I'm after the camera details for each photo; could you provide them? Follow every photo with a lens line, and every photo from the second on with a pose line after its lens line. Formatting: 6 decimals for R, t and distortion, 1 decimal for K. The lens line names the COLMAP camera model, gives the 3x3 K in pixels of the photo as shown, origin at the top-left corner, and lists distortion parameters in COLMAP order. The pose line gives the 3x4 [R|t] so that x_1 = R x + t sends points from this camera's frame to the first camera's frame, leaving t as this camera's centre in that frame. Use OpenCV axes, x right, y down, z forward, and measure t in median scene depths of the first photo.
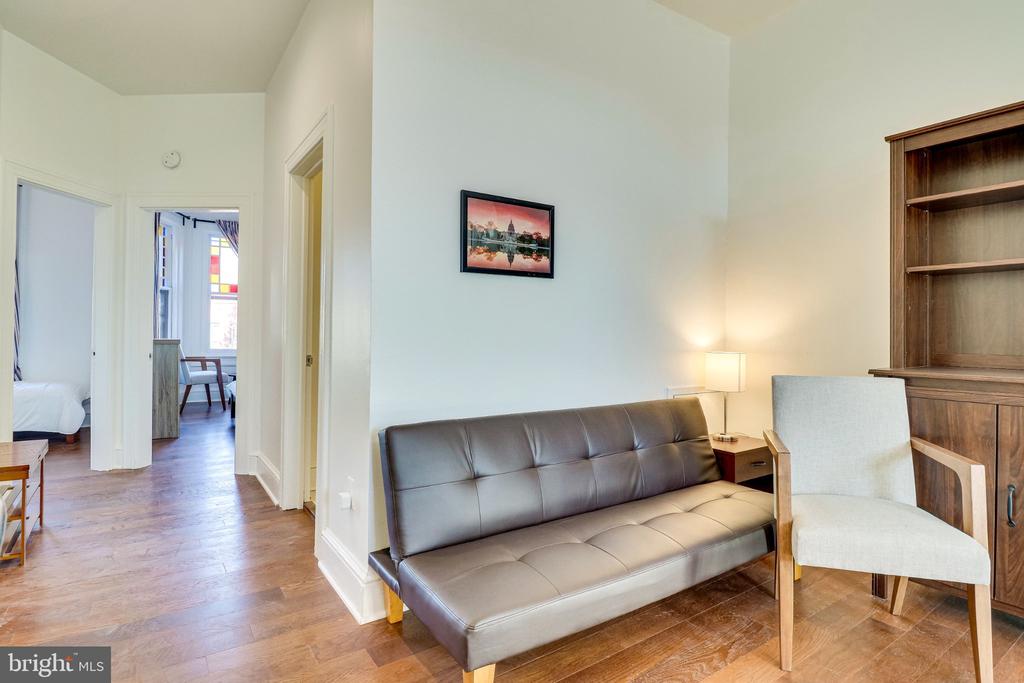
lens RADIAL K [[534.0, 0, 510.1], [0, 534.0, 335.4], [0, 0, 1]] dist [0.016893, -0.018385]
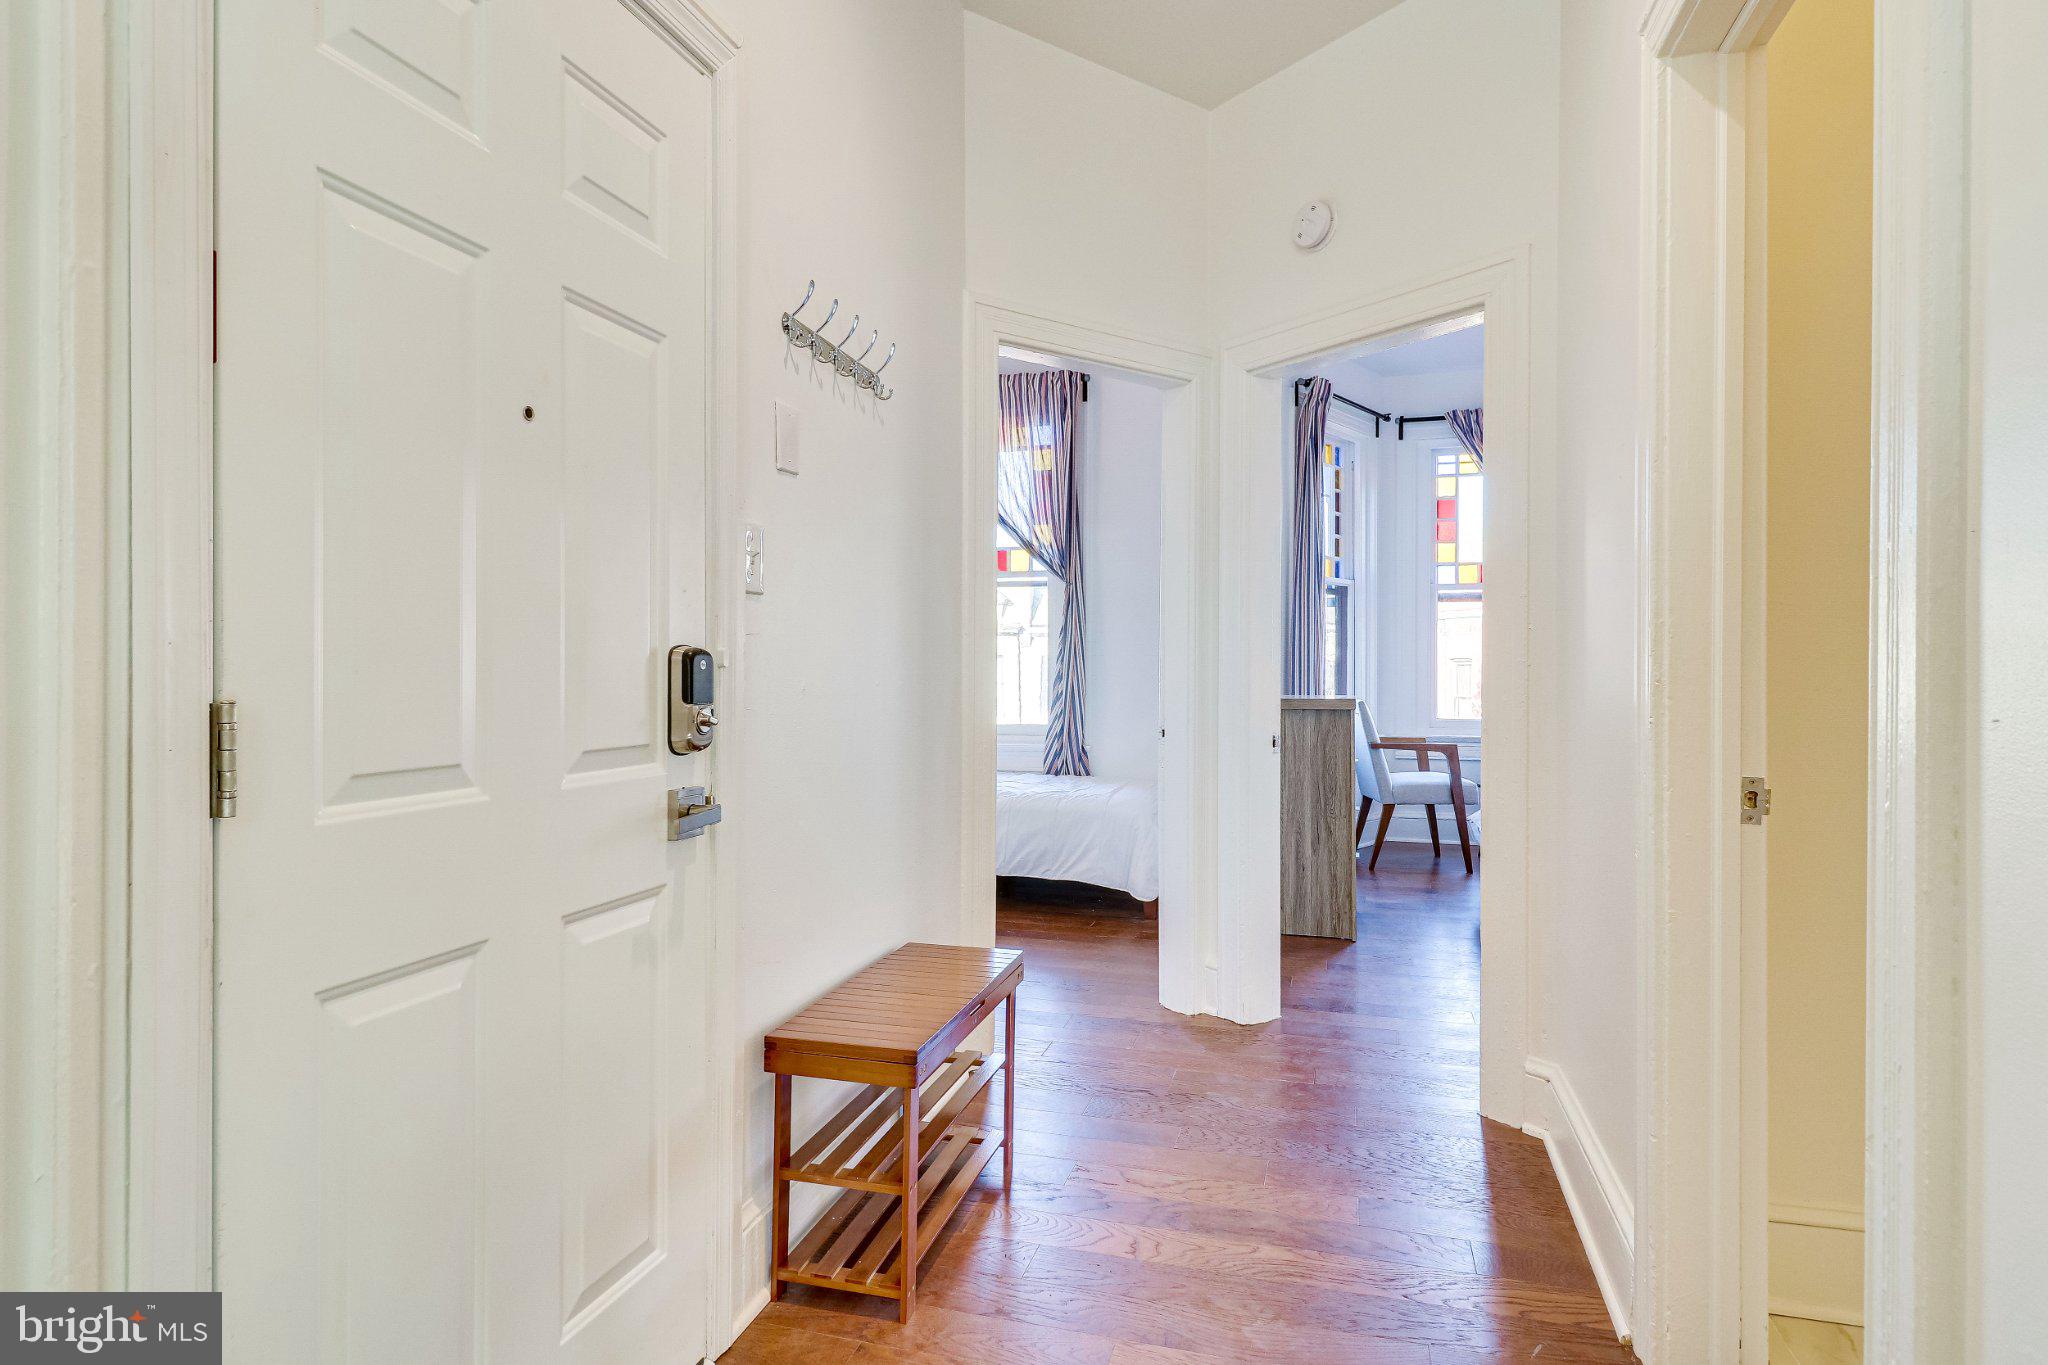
lens RADIAL K [[1122.6, 0, 1016.9], [0, 1122.6, 661.4], [0, 0, 1]] dist [0.019821, 0.000211]
pose [[0.633564, -0.017844, -0.773485, -0.095674], [0.002107, 0.999770, -0.021338, -0.002506], [0.773687, 0.011889, 0.633456, 0.210692]]
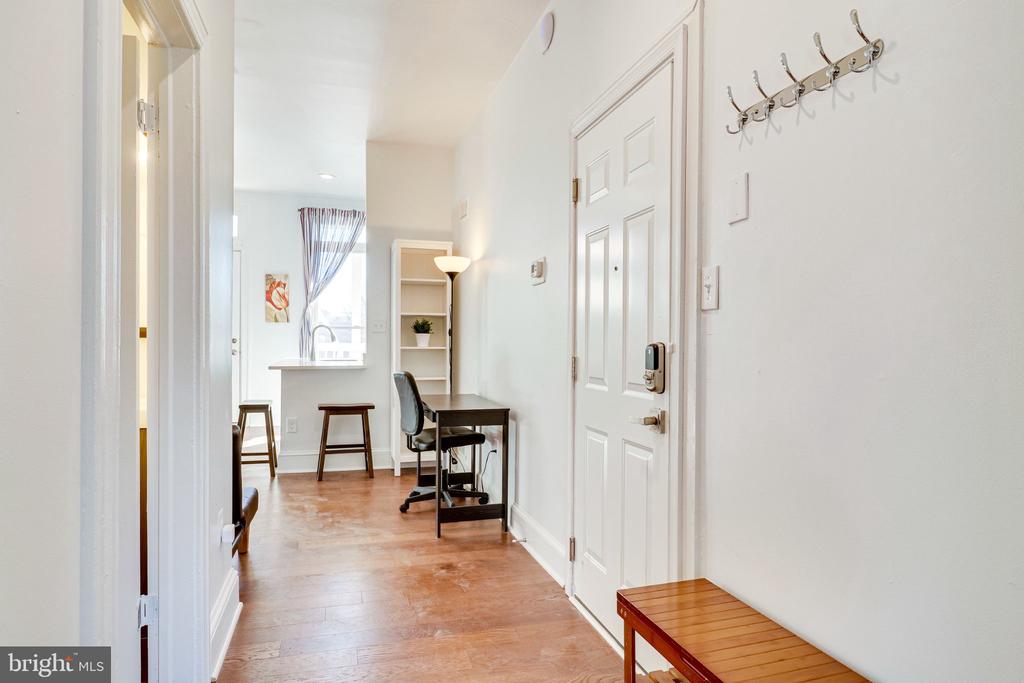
lens RADIAL K [[534.0, 0, 510.1], [0, 534.0, 335.4], [0, 0, 1]] dist [0.016893, -0.018385]
pose [[-0.961119, -0.017846, 0.275558, -0.348520], [-0.018921, 0.999820, -0.001246, -0.013948], [-0.275486, -0.006411, -0.961284, 0.592623]]
